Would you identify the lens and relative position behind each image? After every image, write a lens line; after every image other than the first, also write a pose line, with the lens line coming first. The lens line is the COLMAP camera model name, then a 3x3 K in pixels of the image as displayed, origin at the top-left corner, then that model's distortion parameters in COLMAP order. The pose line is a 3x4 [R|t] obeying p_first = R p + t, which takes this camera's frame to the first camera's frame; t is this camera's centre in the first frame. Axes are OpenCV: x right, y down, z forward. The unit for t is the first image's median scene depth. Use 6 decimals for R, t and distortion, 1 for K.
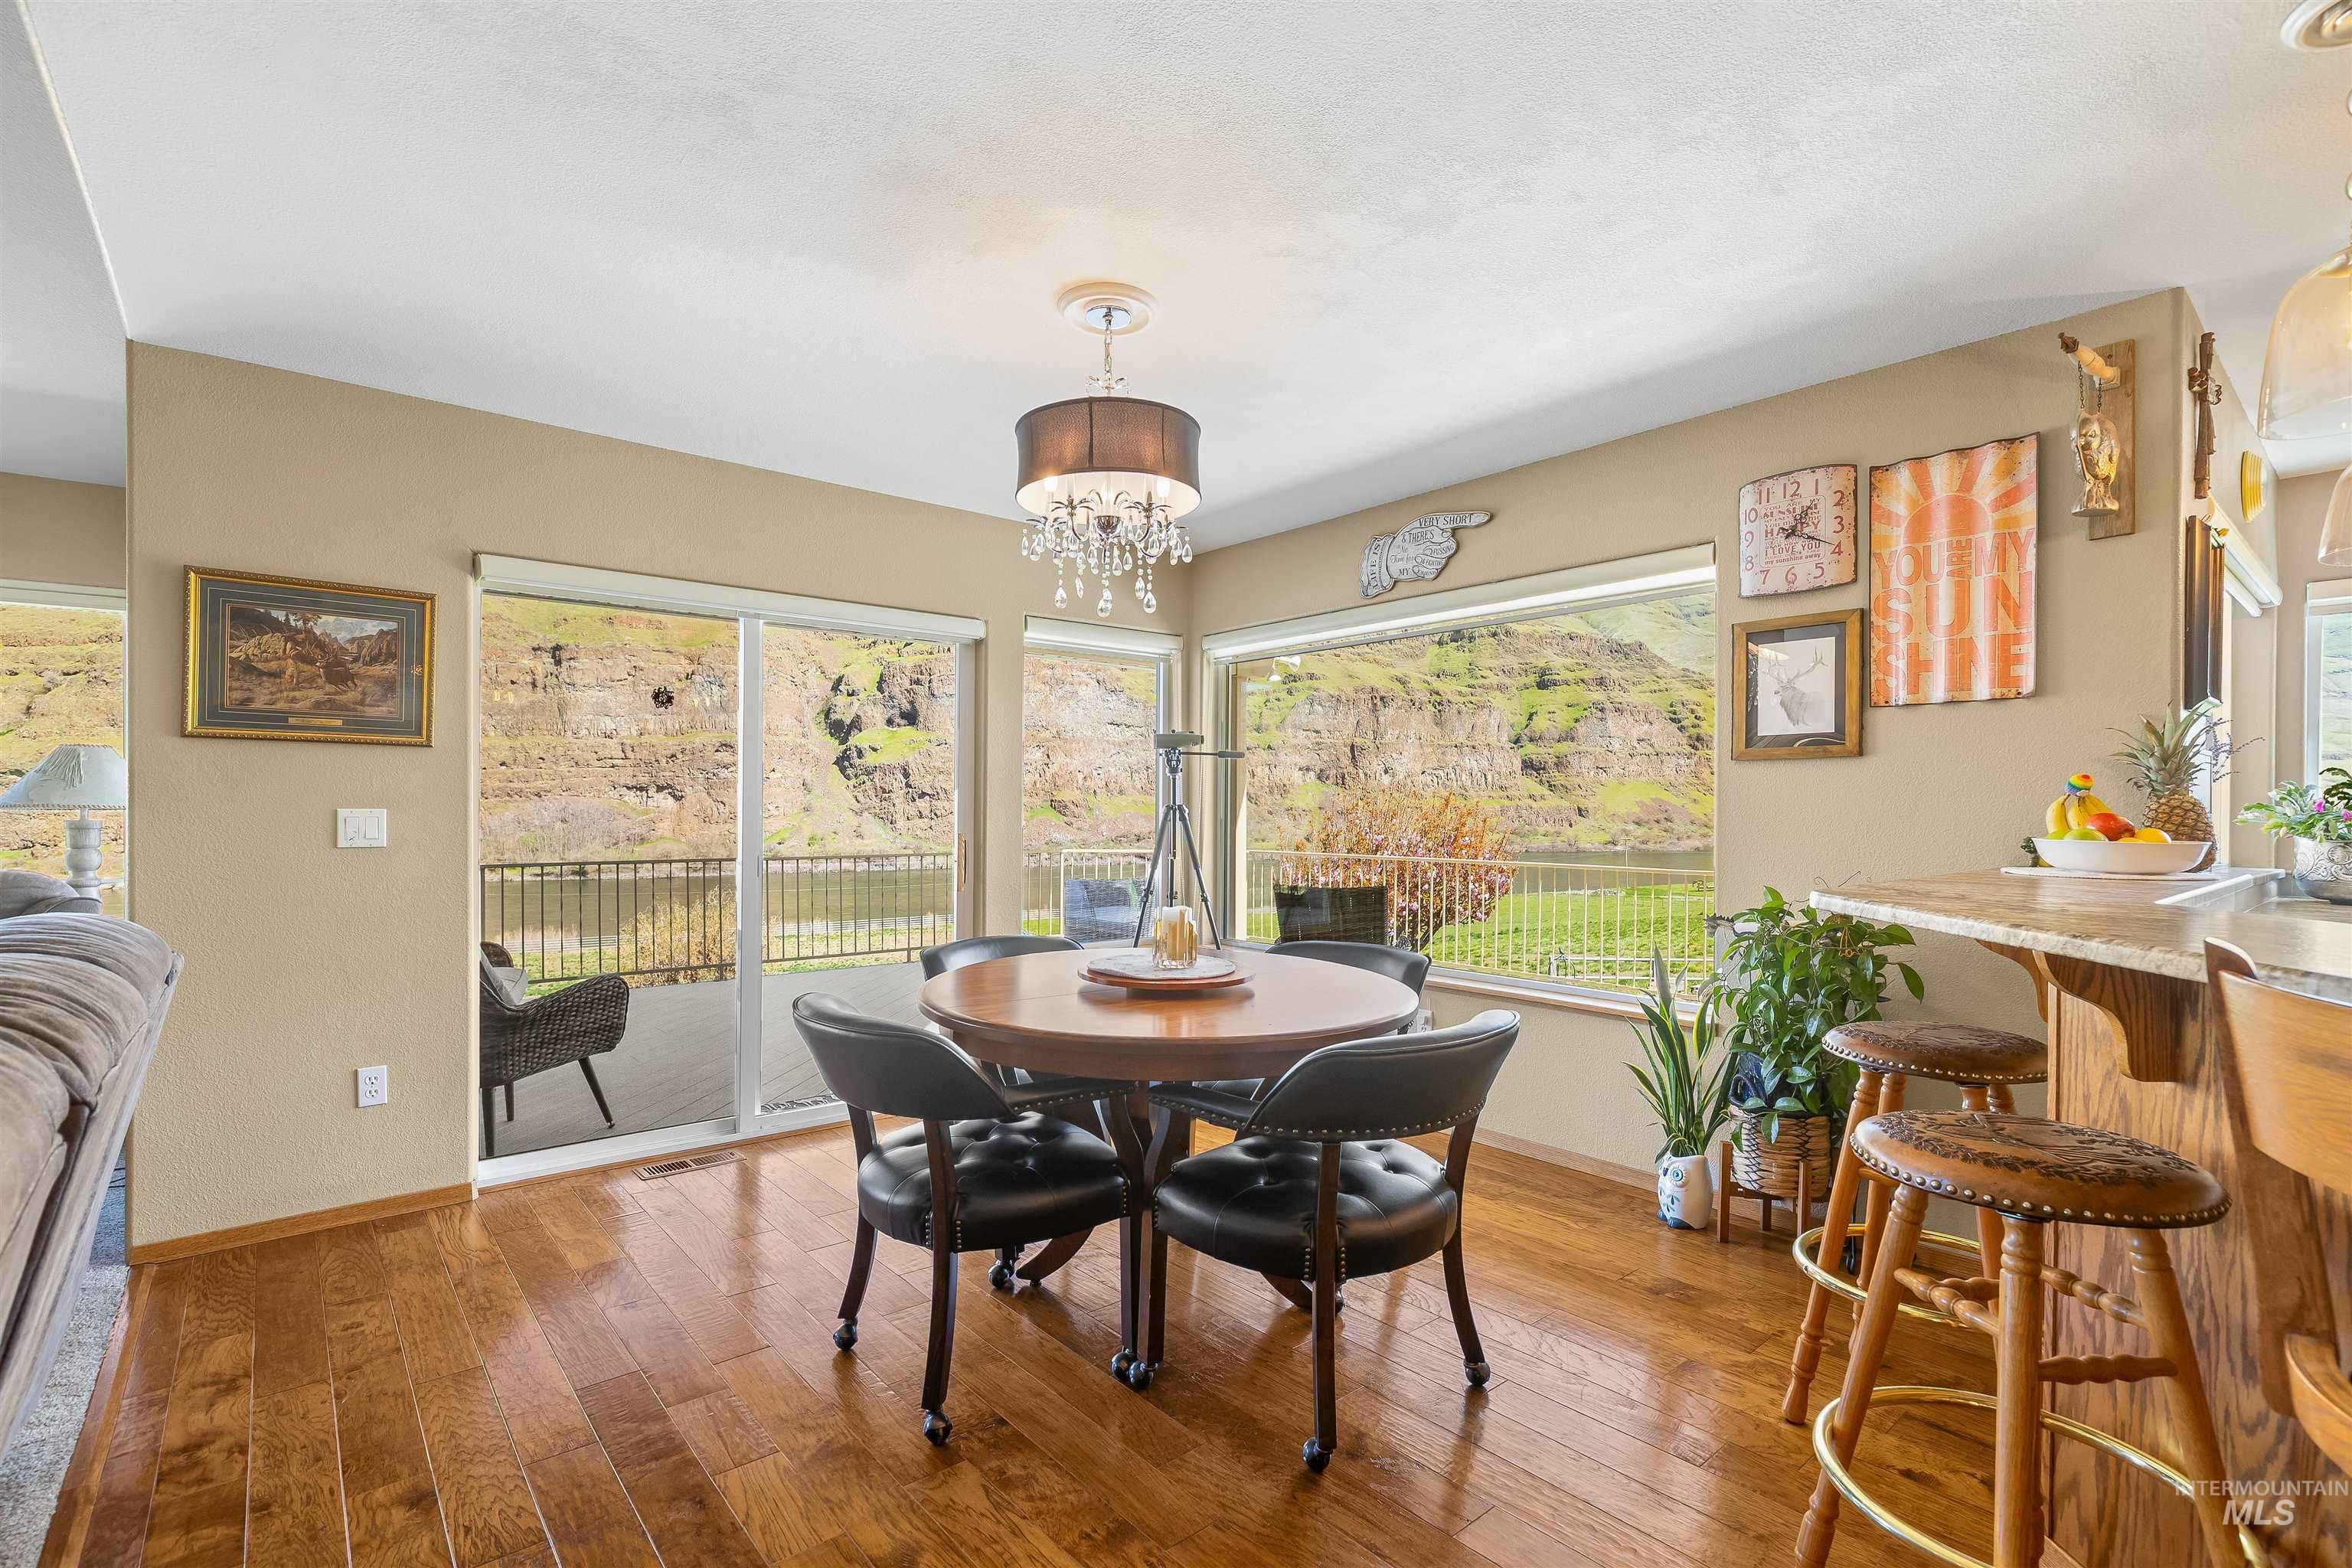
lens RADIAL K [[1083.0, 0, 1189.6], [0, 1083.0, 821.7], [0, 0, 1]] dist [-0.011663, 0.005695]
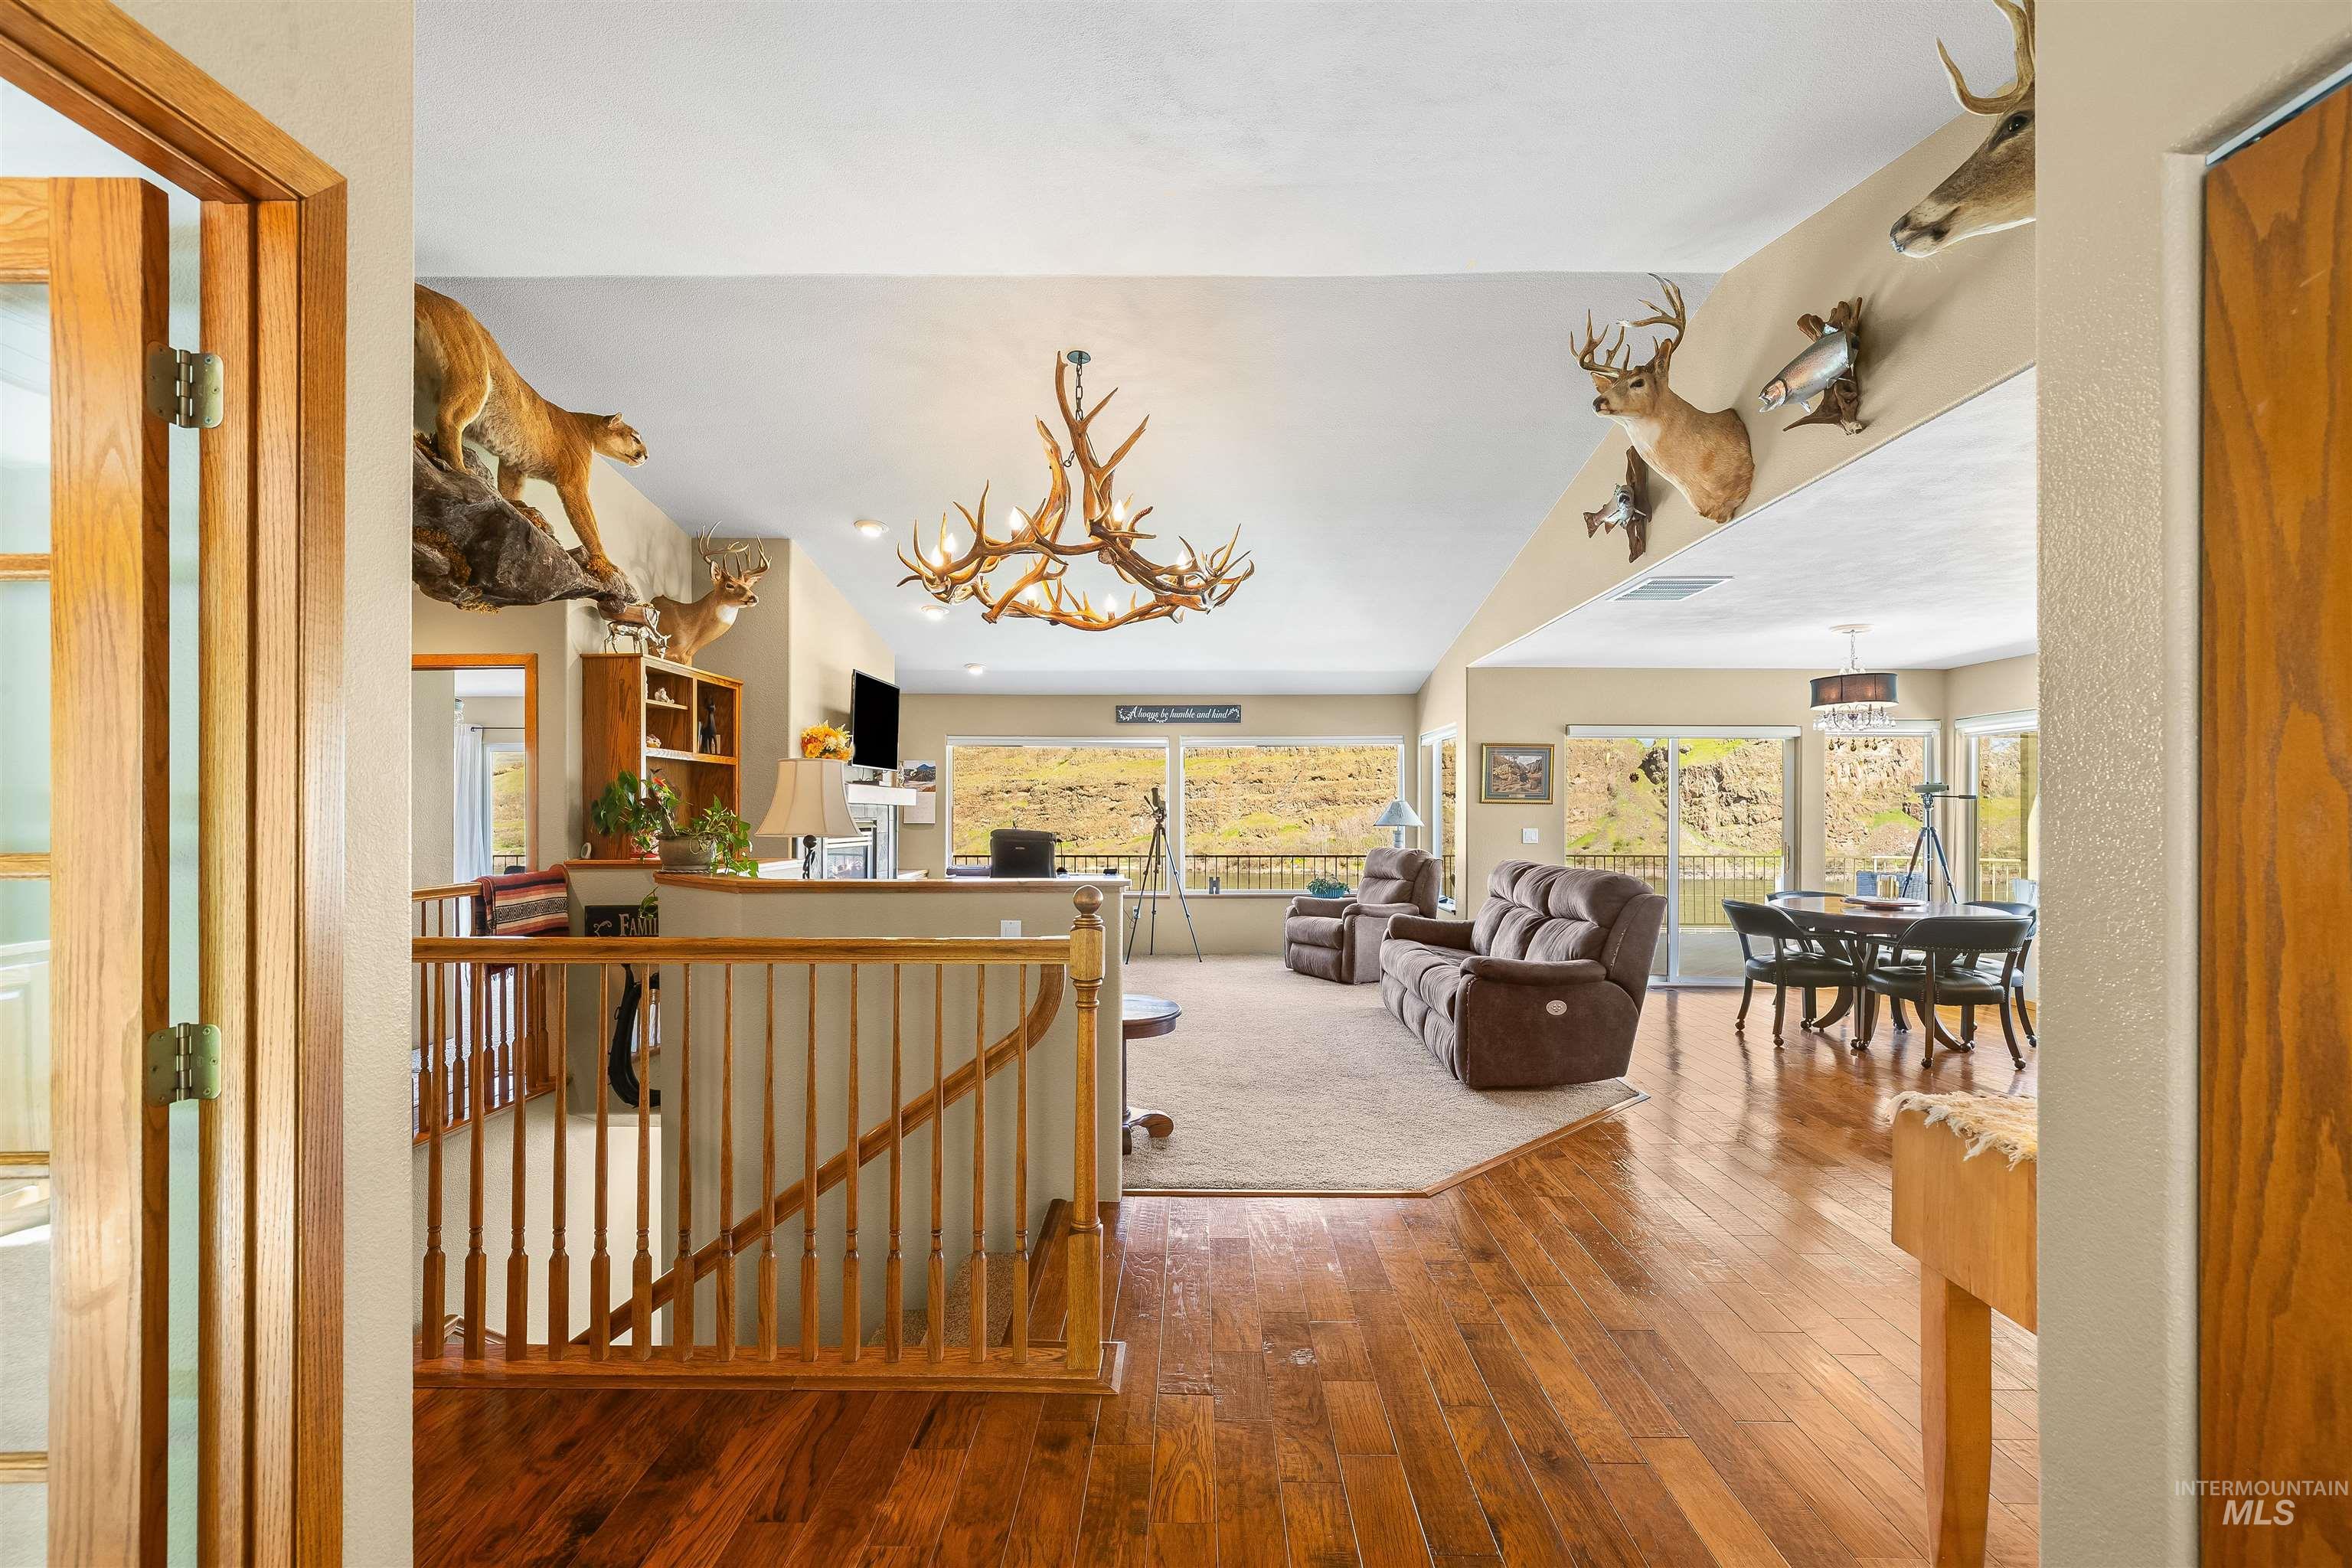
lens RADIAL K [[1075.7, 0, 1187.3], [0, 1075.7, 799.0], [0, 0, 1]] dist [-0.003333, 0.000110]
pose [[0.754752, -0.008185, -0.655960, 0.324945], [-0.008568, 0.999714, -0.022333, -0.017759], [0.655955, 0.022476, 0.754466, -1.553272]]
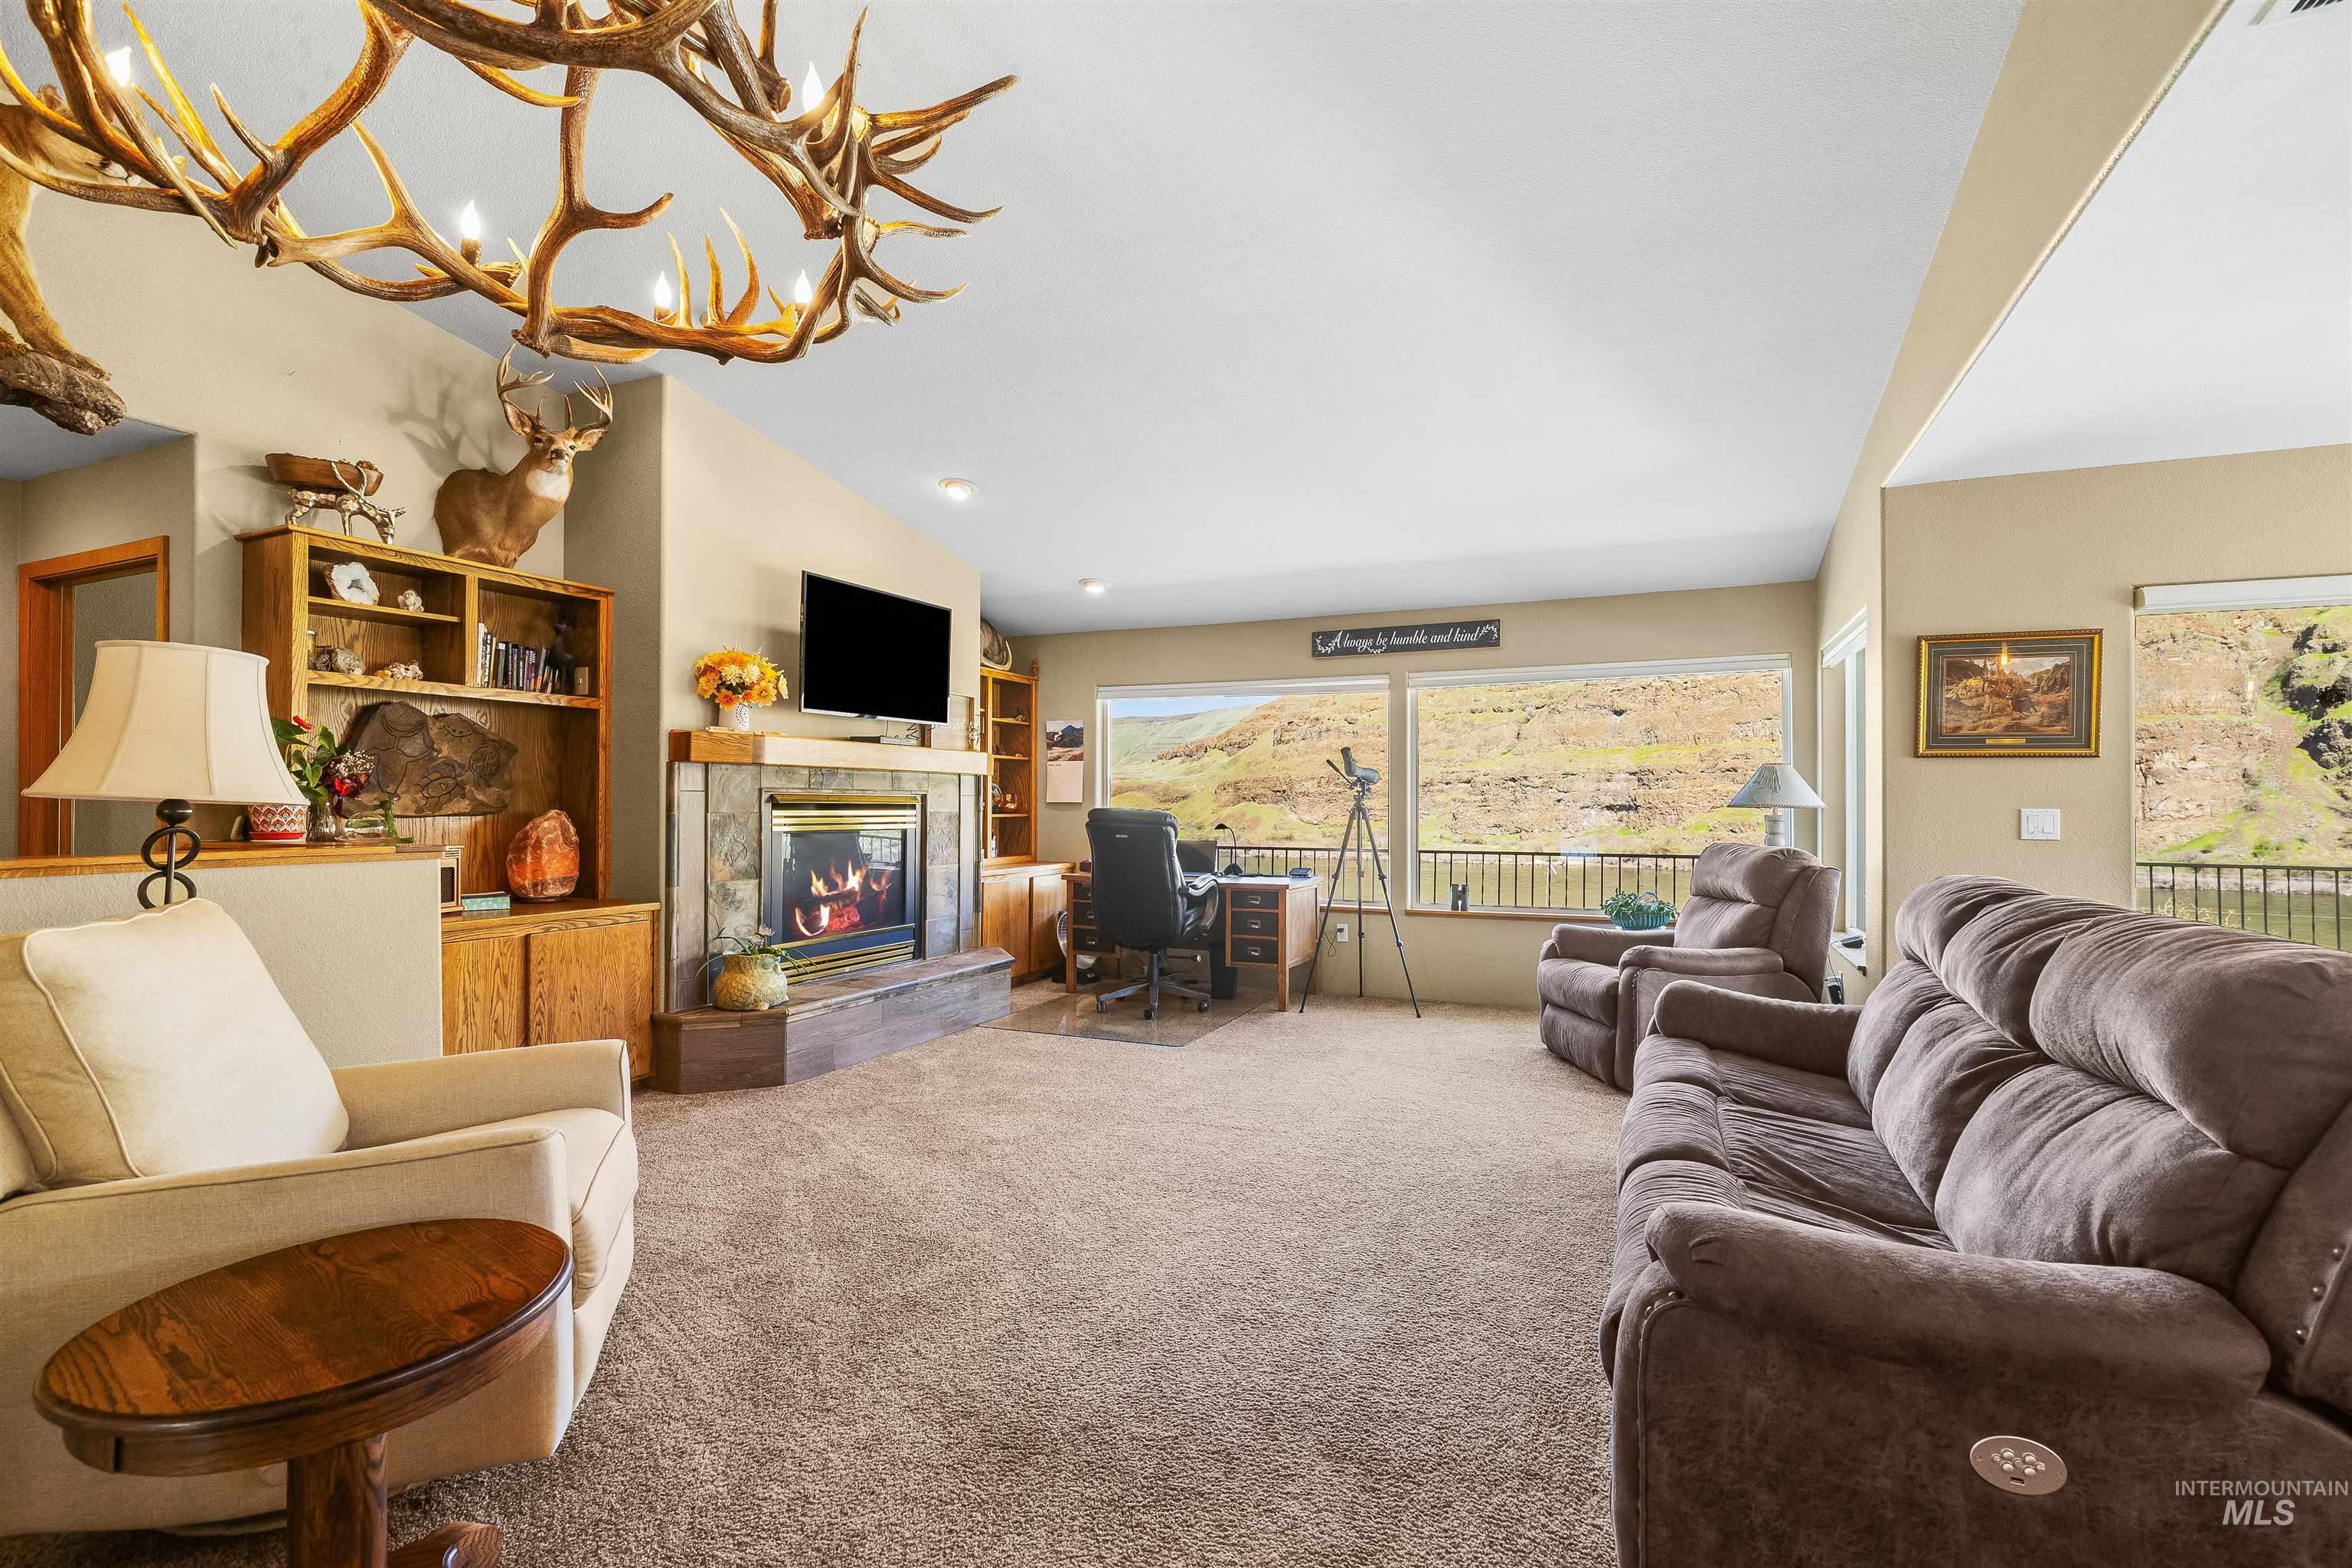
lens RADIAL K [[1058.6, 0, 1178.9], [0, 1058.6, 796.8], [0, 0, 1]] dist [-0.011510, 0.005432]
pose [[0.423120, -0.004798, -0.906061, -0.083262], [-0.014060, 0.999831, -0.011860, 0.003067], [0.905965, 0.017757, 0.422981, -0.435197]]
